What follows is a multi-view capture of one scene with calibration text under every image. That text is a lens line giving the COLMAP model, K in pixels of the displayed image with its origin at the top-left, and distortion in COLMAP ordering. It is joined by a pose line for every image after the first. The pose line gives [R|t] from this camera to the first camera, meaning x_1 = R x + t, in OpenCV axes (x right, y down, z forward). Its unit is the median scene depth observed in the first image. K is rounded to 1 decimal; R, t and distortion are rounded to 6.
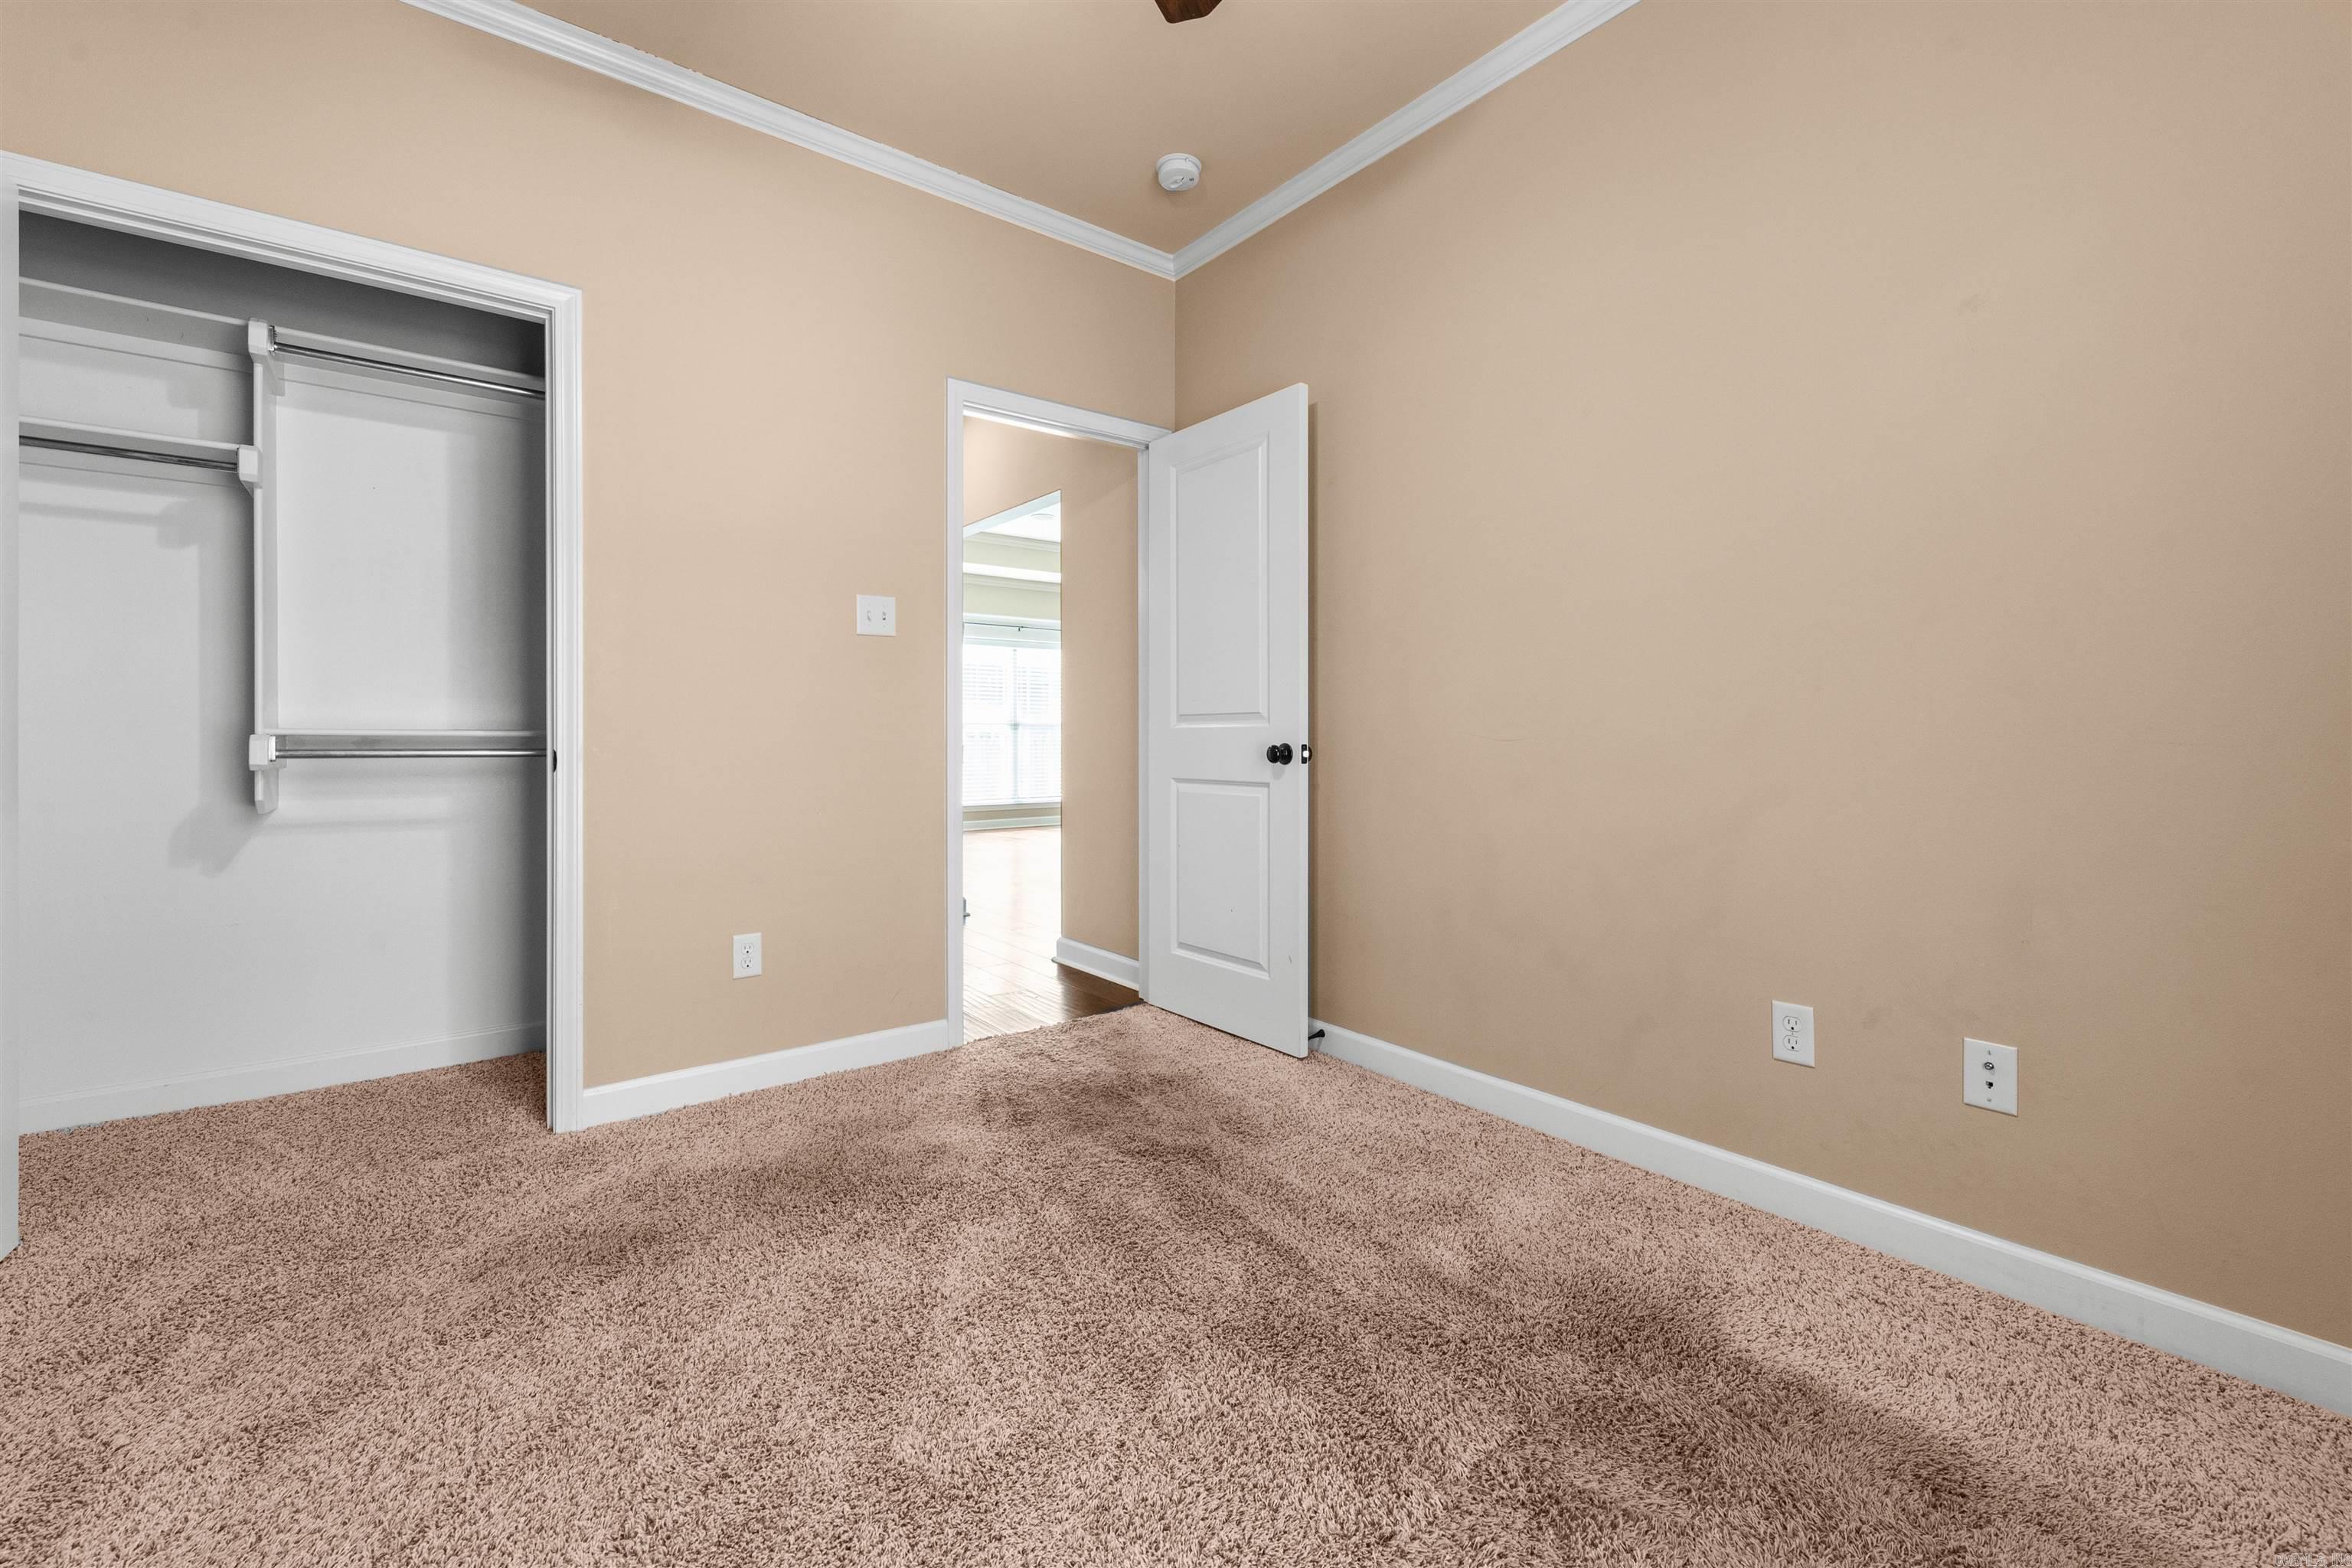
lens RADIAL K [[964.1, 0, 1171.8], [0, 964.1, 754.1], [0, 0, 1]] dist [0.002787, -0.000429]
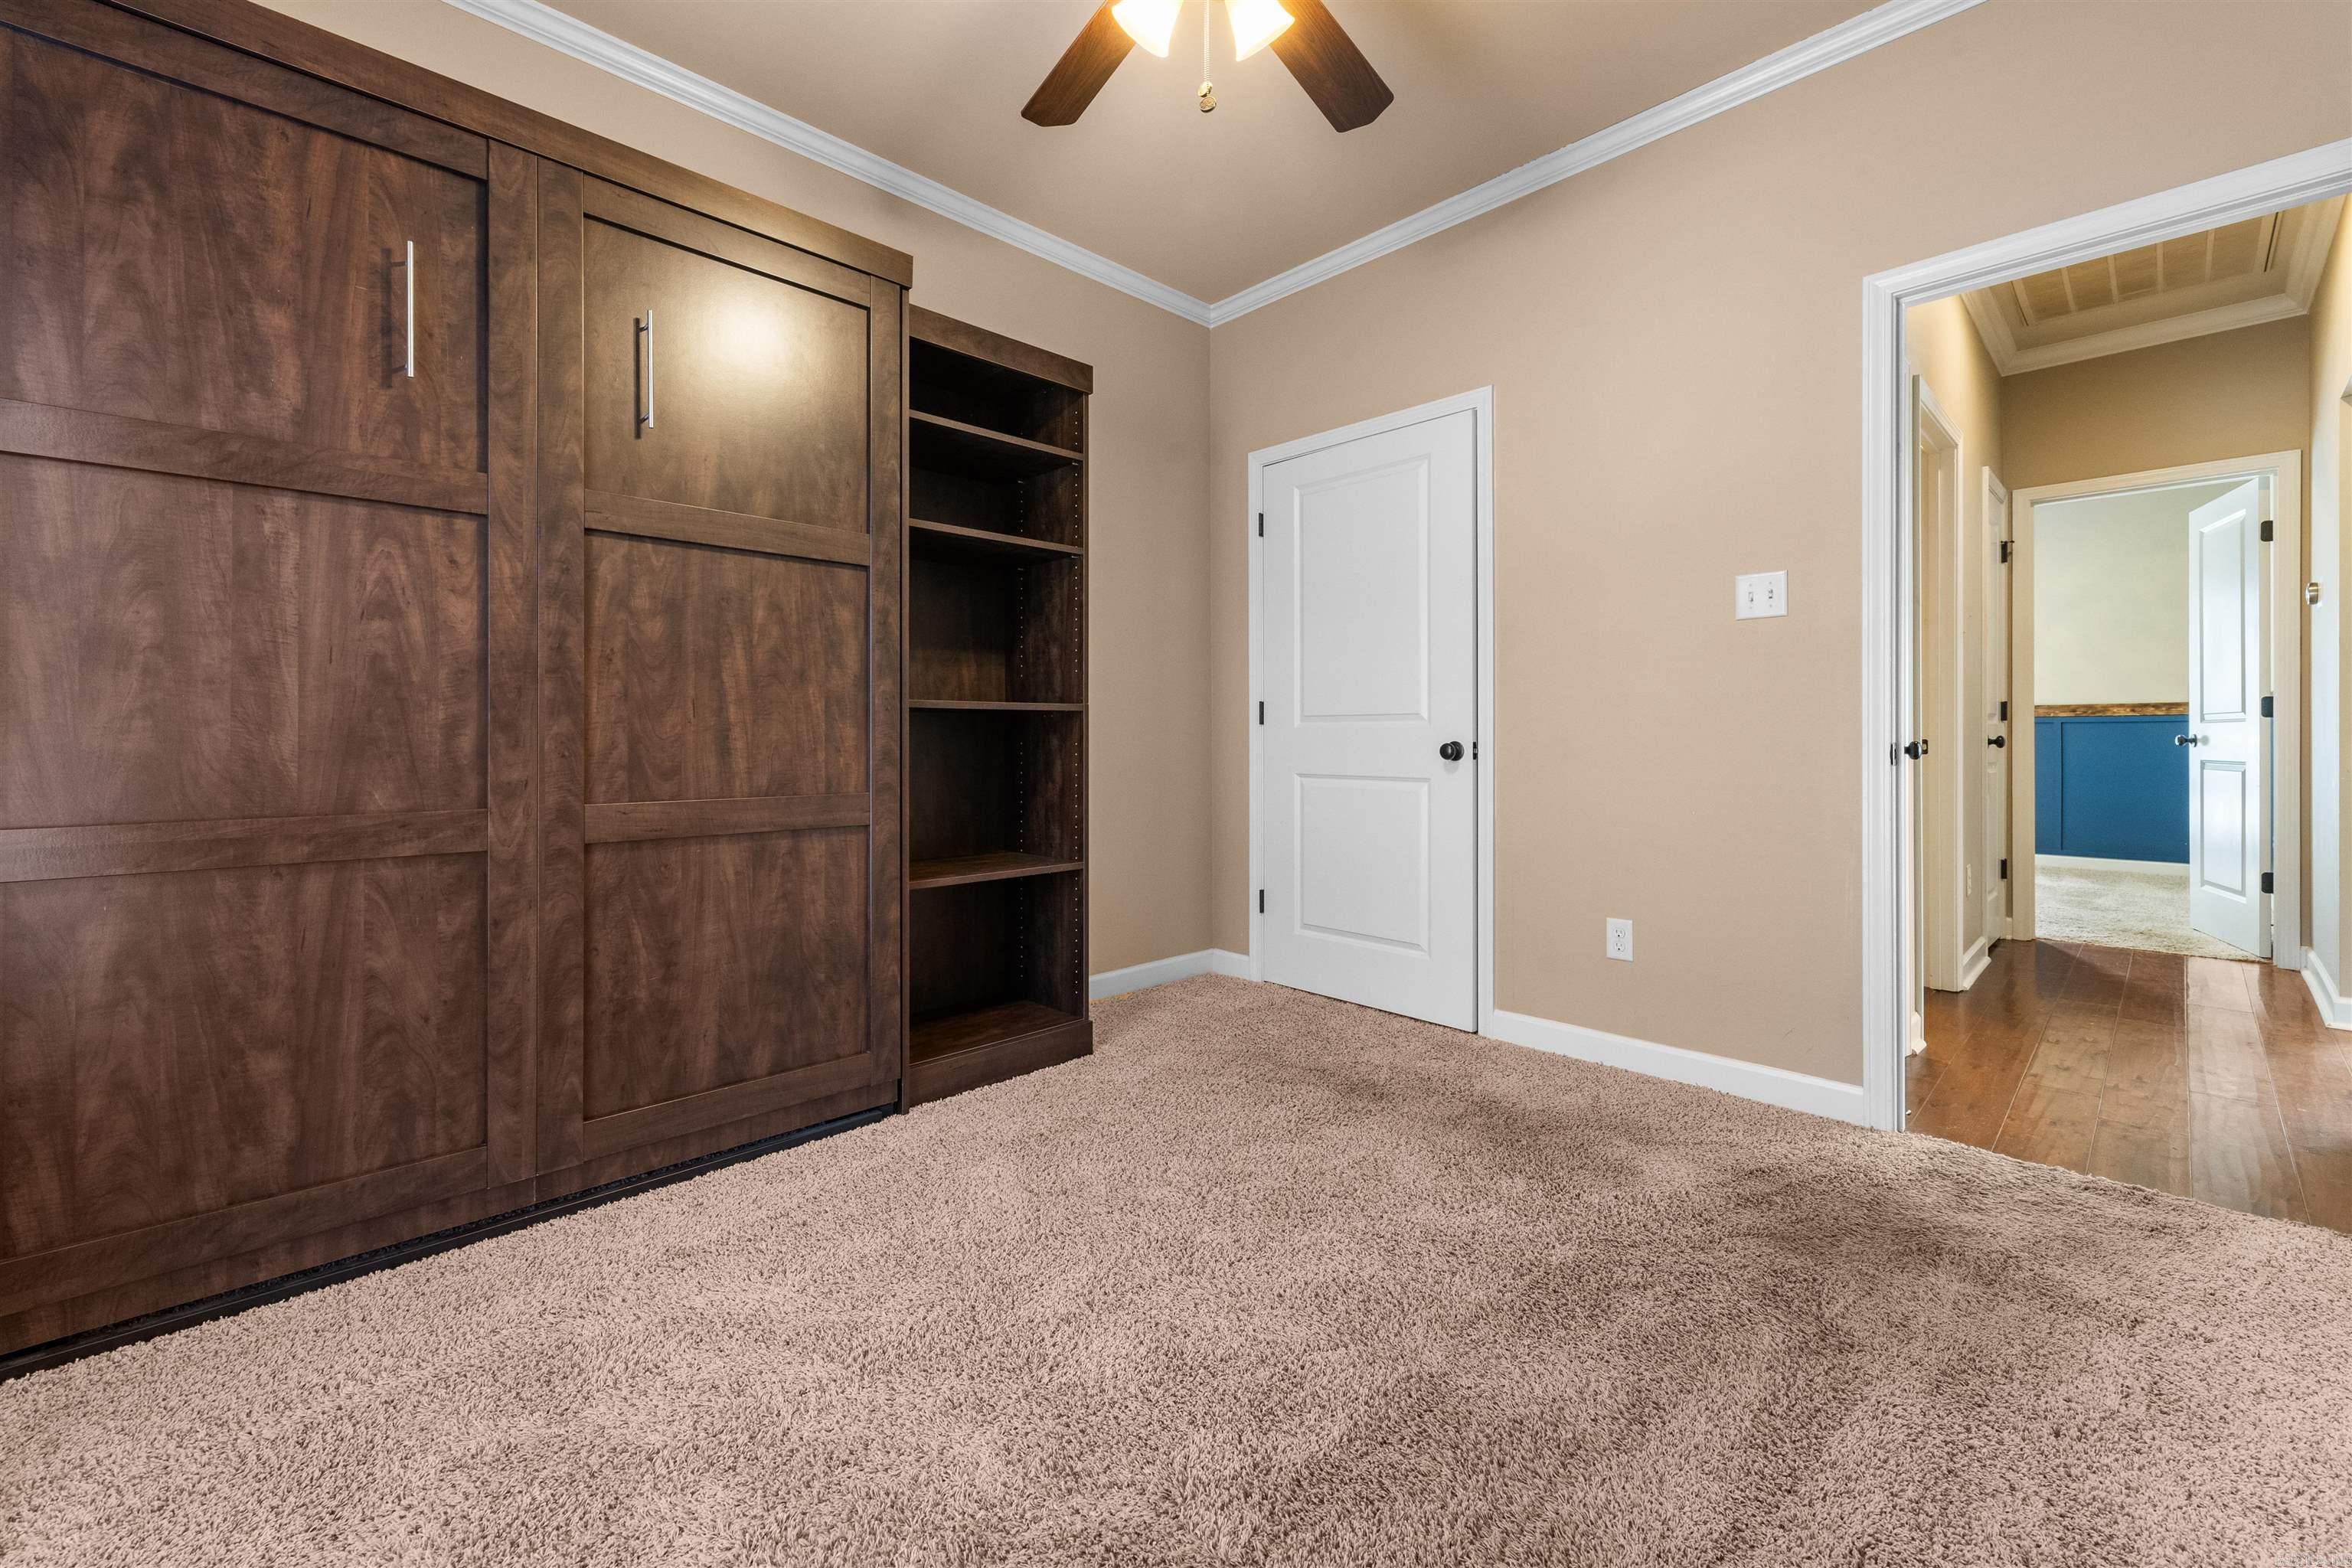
lens RADIAL K [[964.1, 0, 1171.8], [0, 964.1, 754.1], [0, 0, 1]] dist [0.002787, -0.000429]
pose [[0.098499, 0.011052, -0.995076, 0.617089], [-0.011902, 0.999880, 0.009927, 0.000289], [0.995066, 0.010865, 0.098618, 0.441649]]
